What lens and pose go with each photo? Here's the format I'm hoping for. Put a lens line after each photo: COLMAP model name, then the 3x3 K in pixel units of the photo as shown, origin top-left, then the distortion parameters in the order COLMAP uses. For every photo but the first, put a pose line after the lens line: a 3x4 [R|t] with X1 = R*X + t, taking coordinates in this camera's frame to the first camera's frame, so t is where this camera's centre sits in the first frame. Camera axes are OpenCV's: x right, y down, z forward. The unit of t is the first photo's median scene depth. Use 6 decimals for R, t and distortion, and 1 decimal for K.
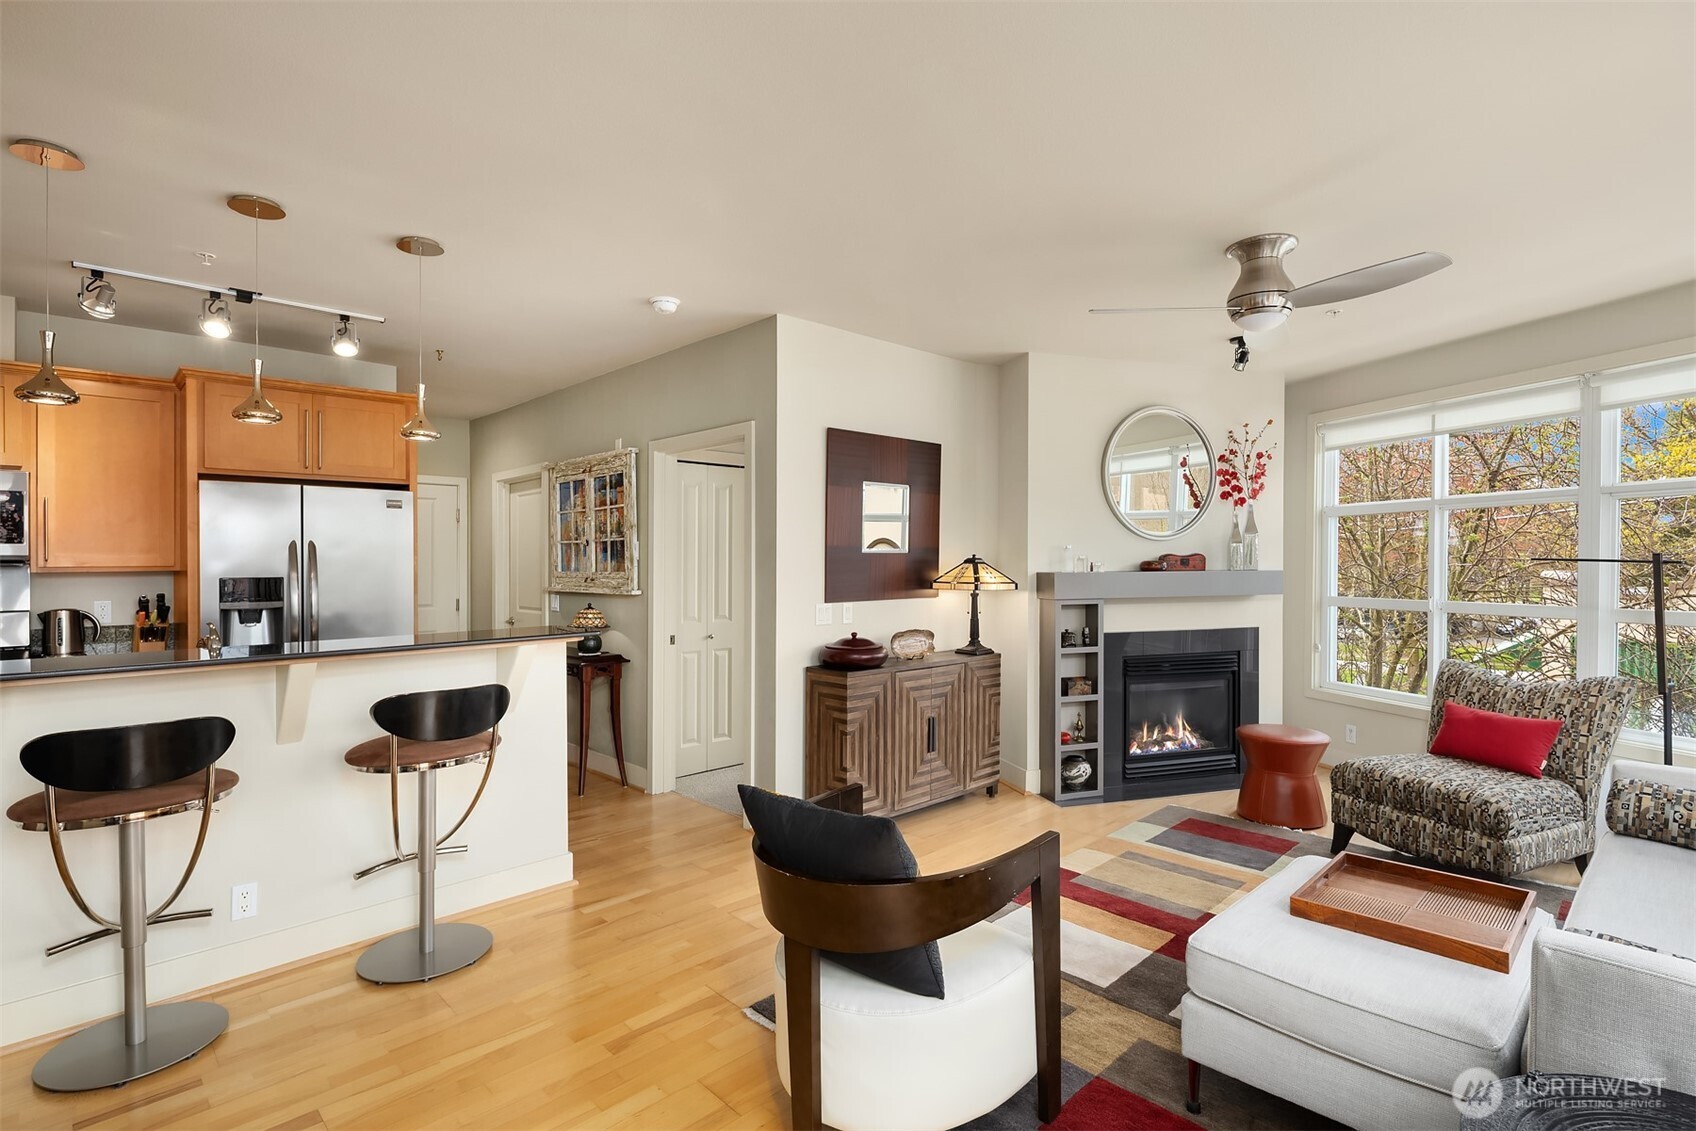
lens RADIAL K [[819.1, 0, 857.9], [0, 819.1, 558.4], [0, 0, 1]] dist [0.006118, -0.005550]
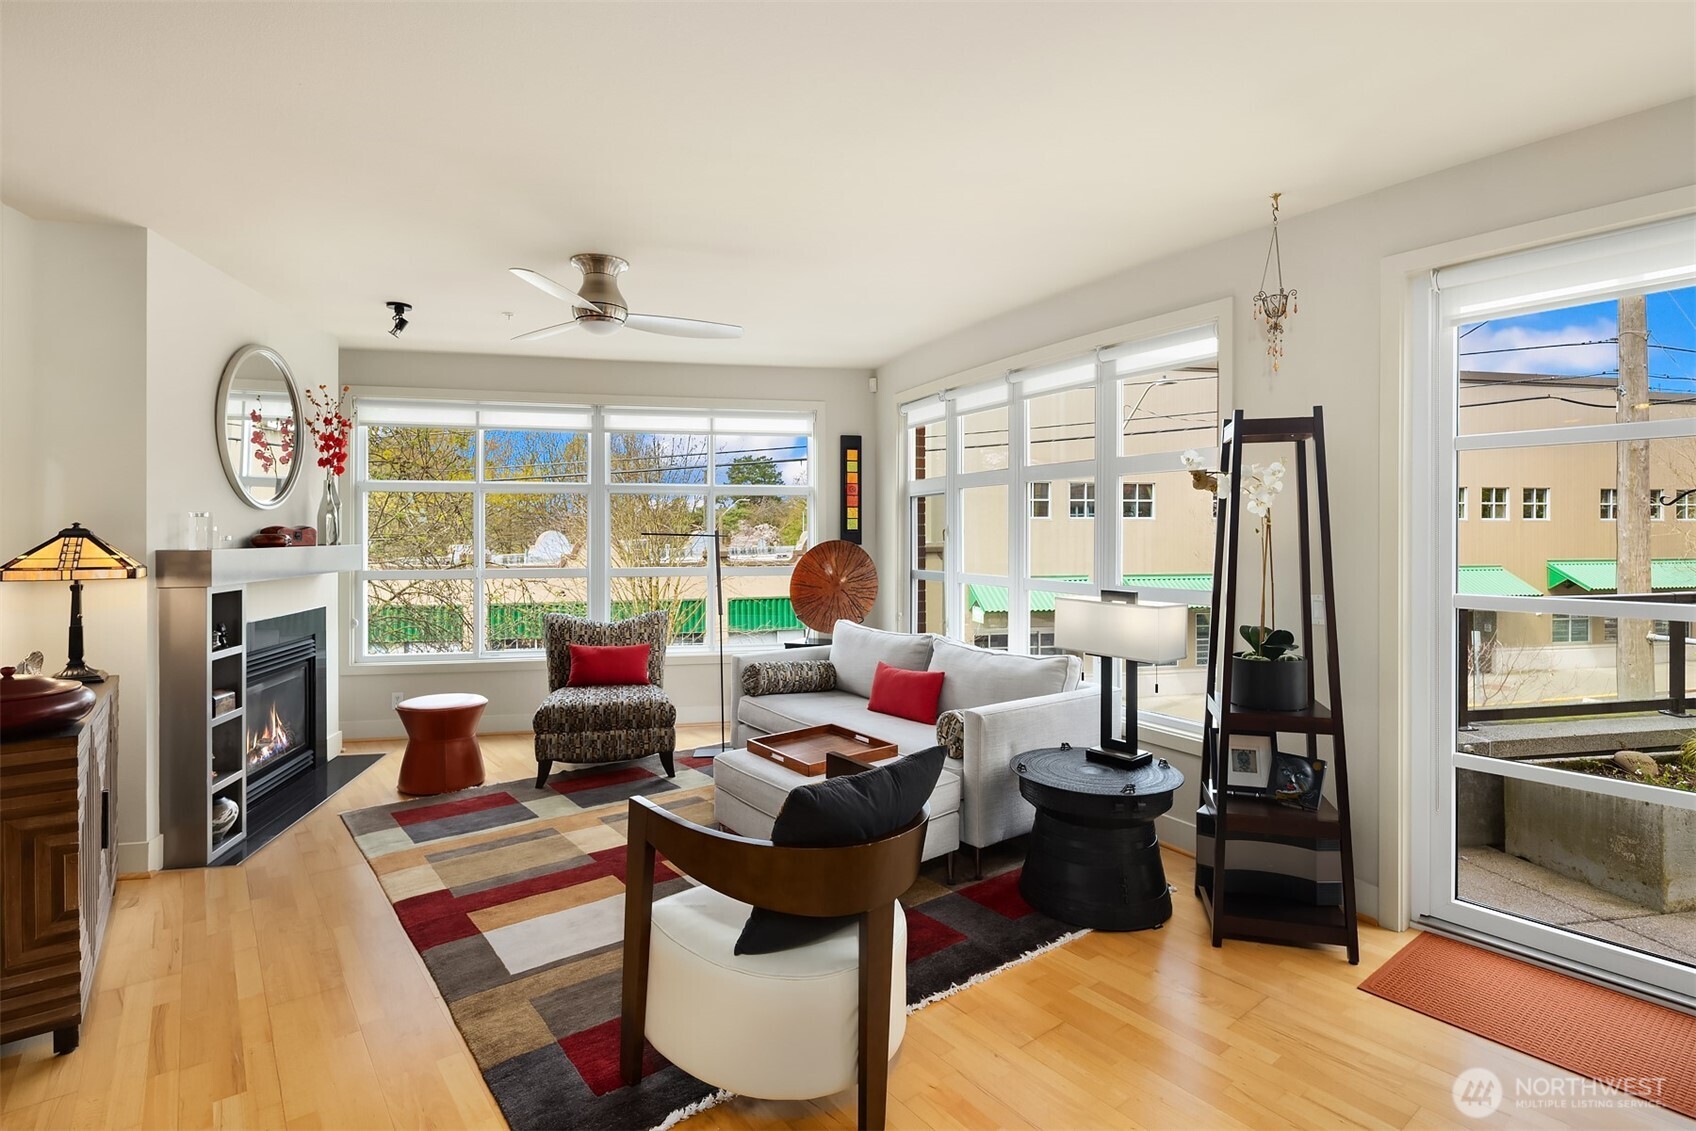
lens RADIAL K [[819.1, 0, 841.8], [0, 819.1, 525.9], [0, 0, 1]] dist [0.006118, -0.005550]
pose [[0.114569, 0.013657, 0.993321, -0.445117], [-0.003542, 0.999905, -0.013339, 0.003829], [-0.993409, -0.001990, 0.114606, 0.379599]]
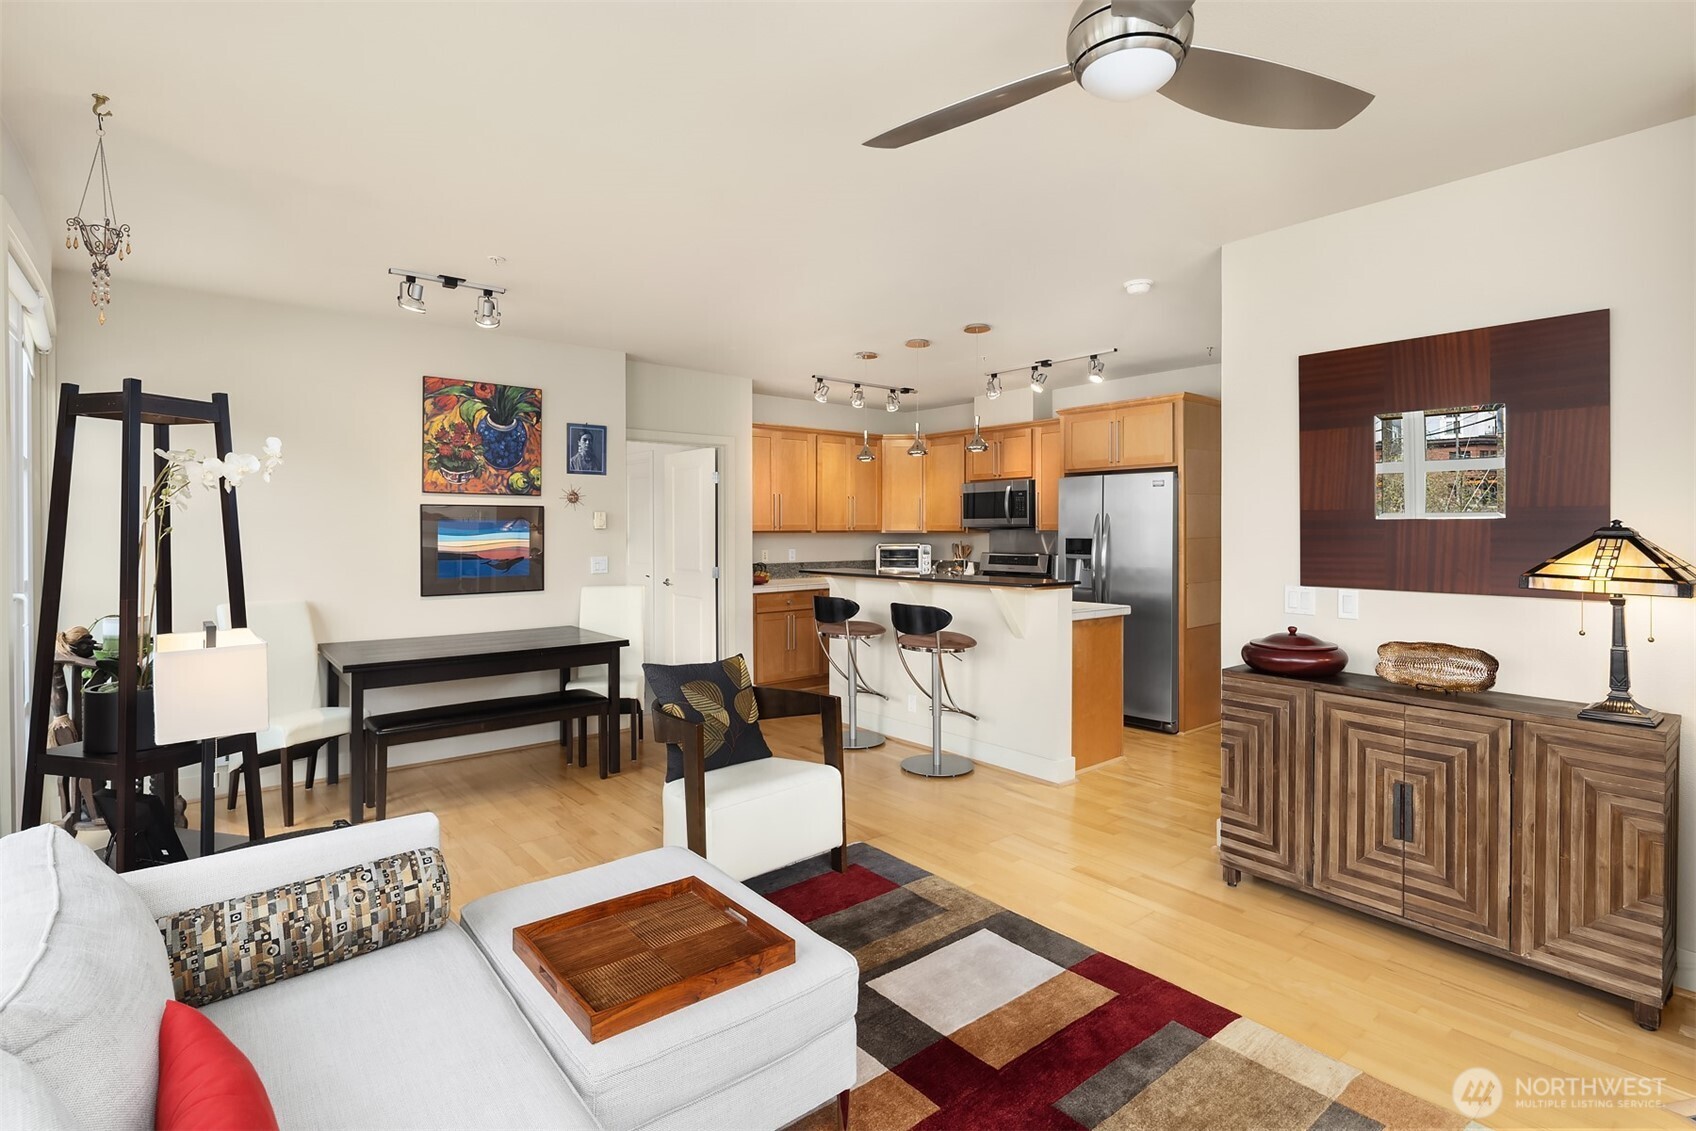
lens RADIAL K [[819.1, 0, 849.1], [0, 819.1, 522.8], [0, 0, 1]] dist [0.006118, -0.005550]
pose [[-0.087148, -0.000801, -0.996195, 0.734055], [0.003370, 0.999994, -0.001099, -0.005269], [0.996190, -0.003453, -0.087145, 0.623912]]
